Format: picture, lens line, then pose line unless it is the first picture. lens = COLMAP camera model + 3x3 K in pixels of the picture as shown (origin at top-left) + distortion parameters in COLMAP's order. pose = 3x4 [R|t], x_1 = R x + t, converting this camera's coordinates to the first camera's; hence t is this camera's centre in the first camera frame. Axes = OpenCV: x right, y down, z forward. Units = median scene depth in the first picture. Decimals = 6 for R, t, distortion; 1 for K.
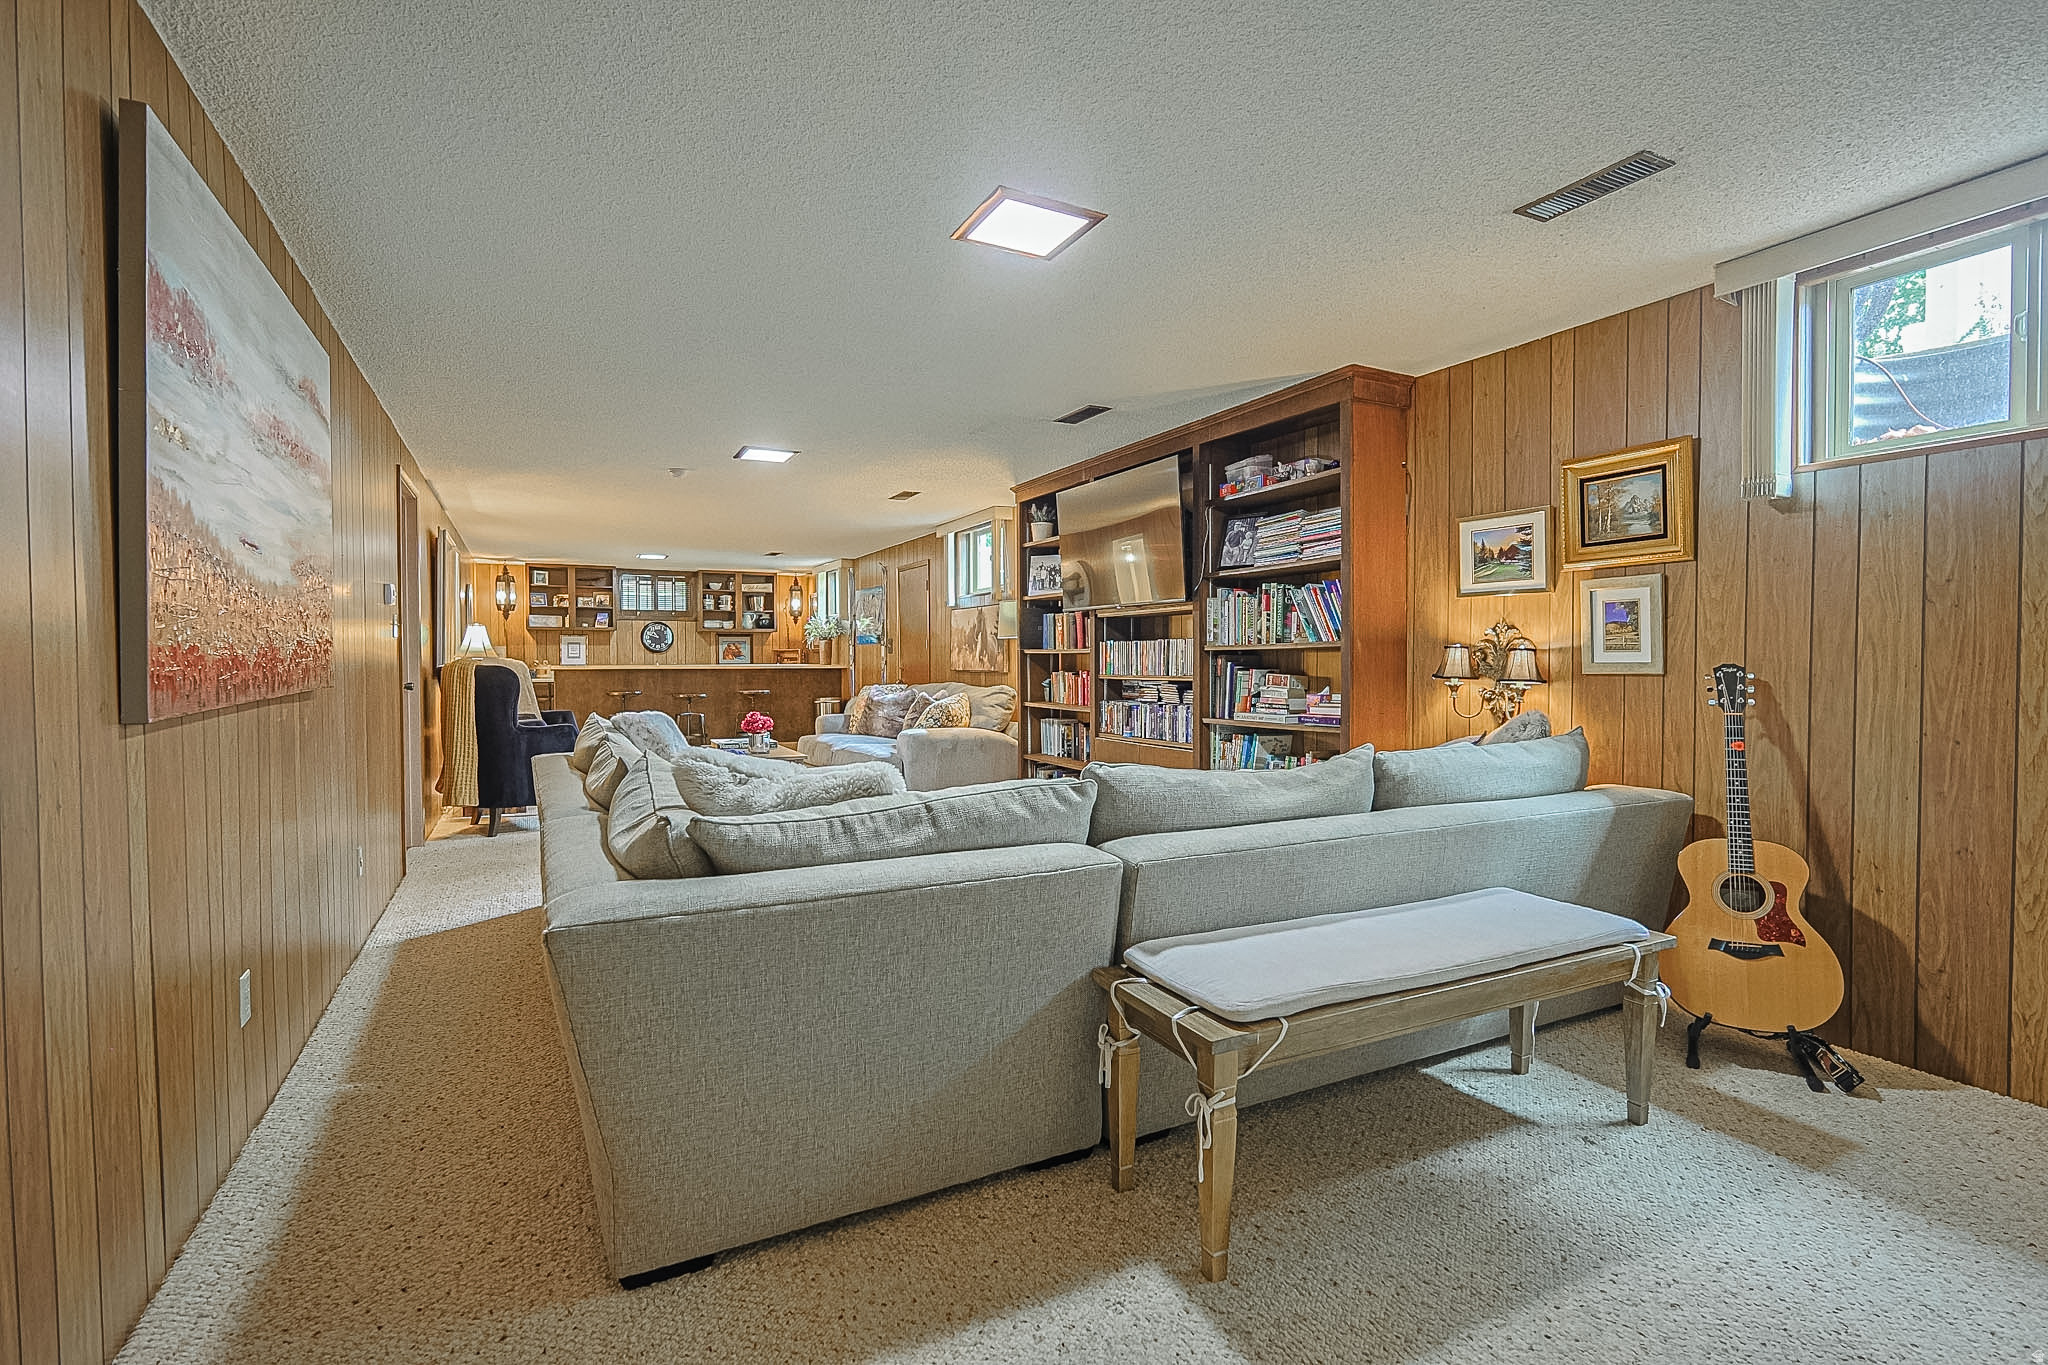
lens RADIAL K [[953.0, 0, 1024.0], [0, 953.0, 682.5], [0, 0, 1]] dist [-0.001798, 0.000050]
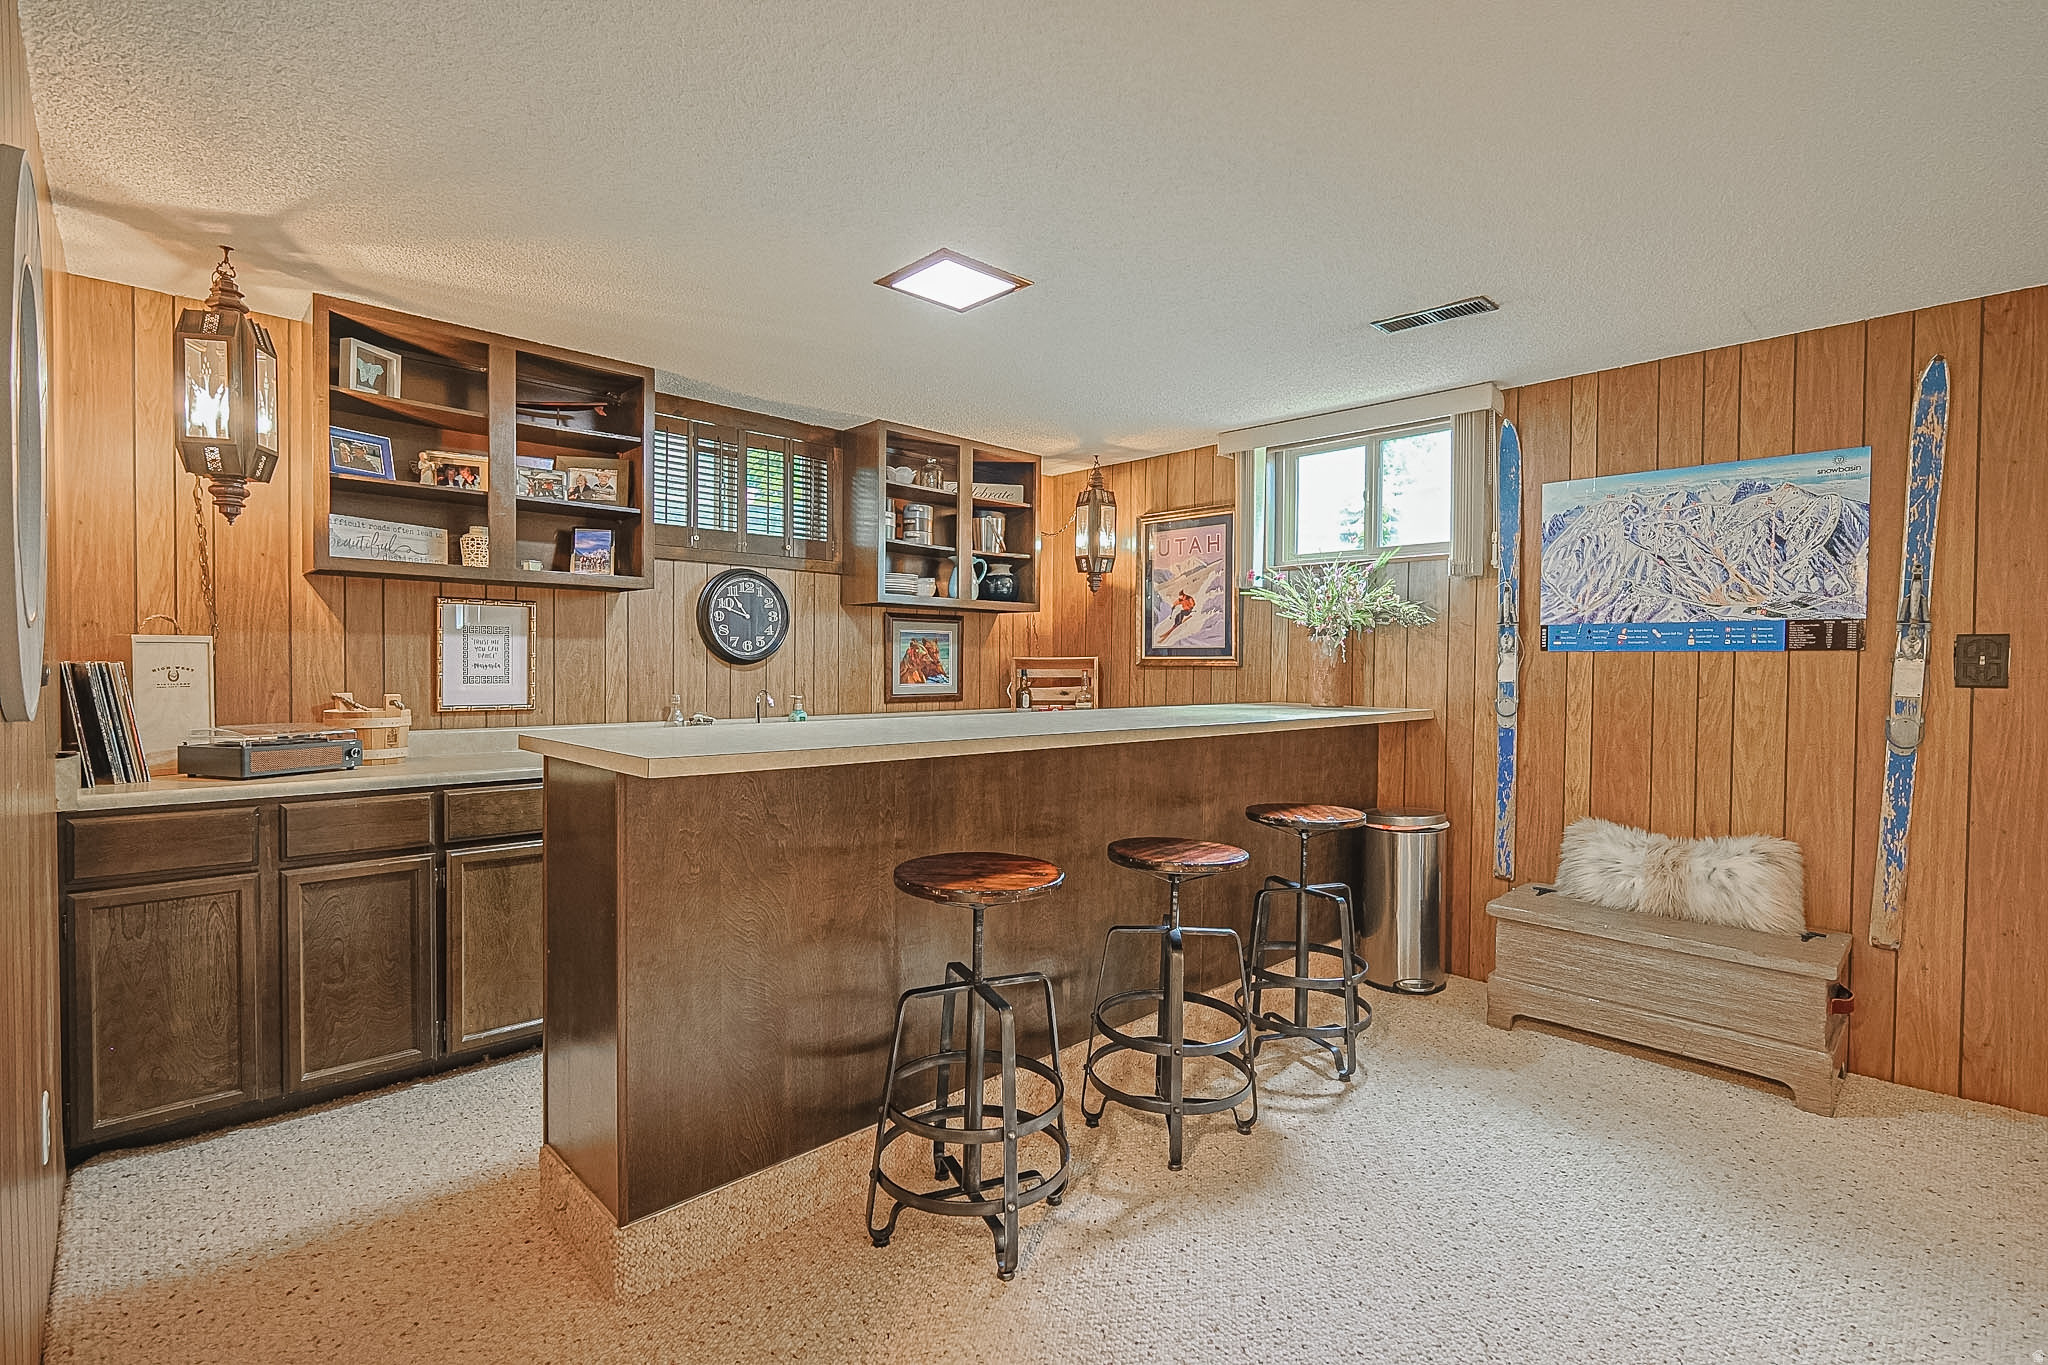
lens RADIAL K [[953.0, 0, 1024.0], [0, 953.0, 682.5], [0, 0, 1]] dist [-0.001798, 0.000050]
pose [[0.959508, 0.007918, 0.281569, -0.407917], [-0.009343, 0.999949, 0.003717, -0.028823], [-0.281526, -0.006198, 0.959534, 0.699537]]
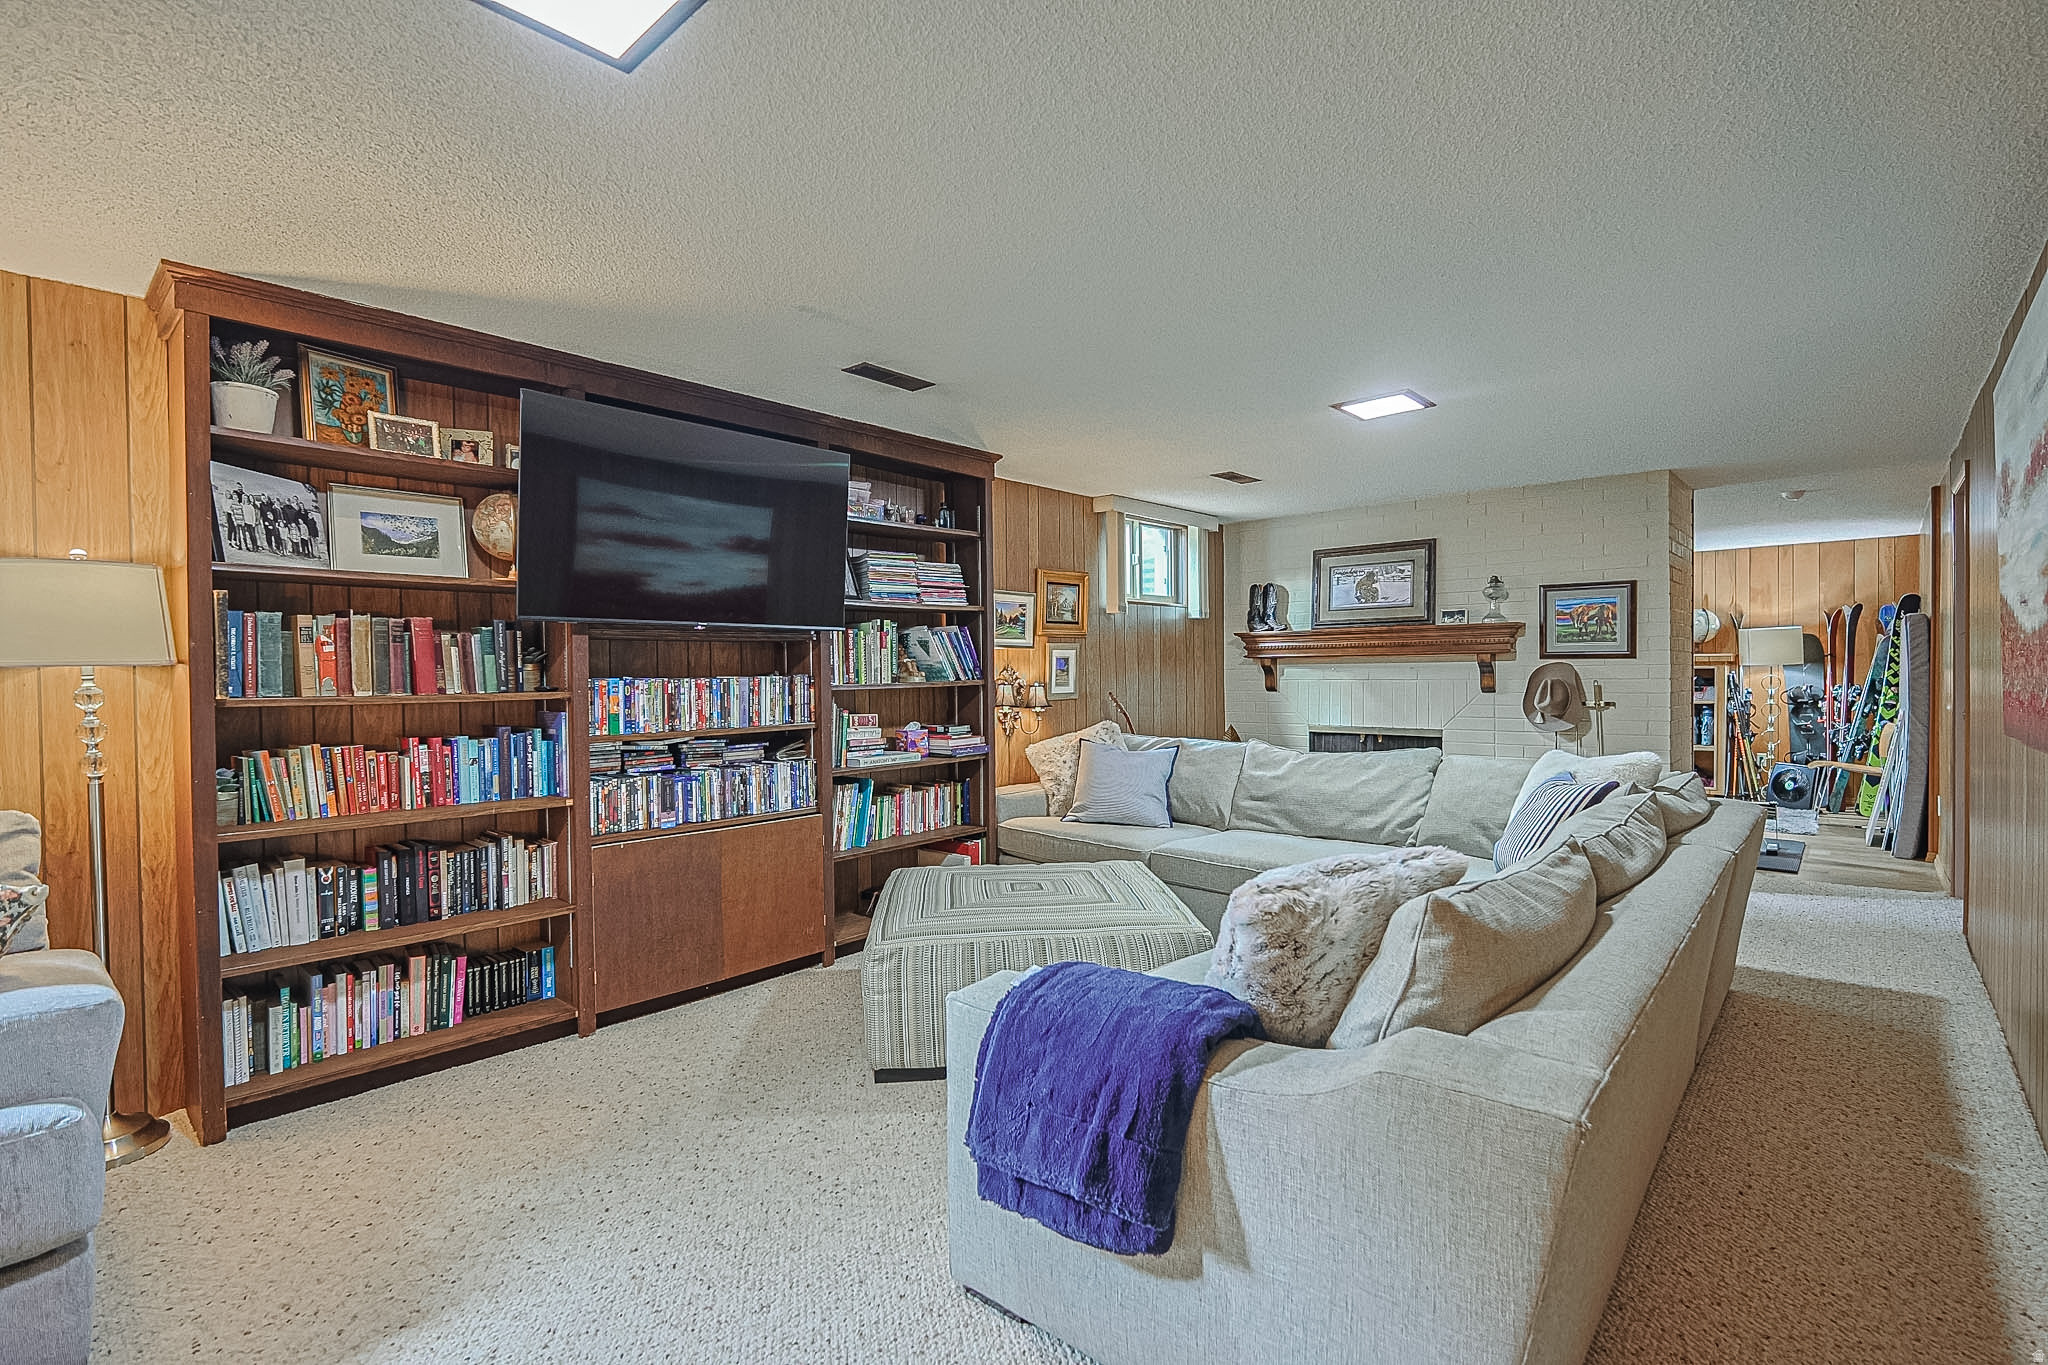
lens RADIAL K [[953.0, 0, 1024.0], [0, 953.0, 682.5], [0, 0, 1]] dist [-0.001798, 0.000050]
pose [[-0.356668, -0.008915, 0.934189, -0.274118], [0.031975, 0.999252, 0.021744, -0.022566], [-0.933684, 0.037626, -0.356116, 0.478059]]
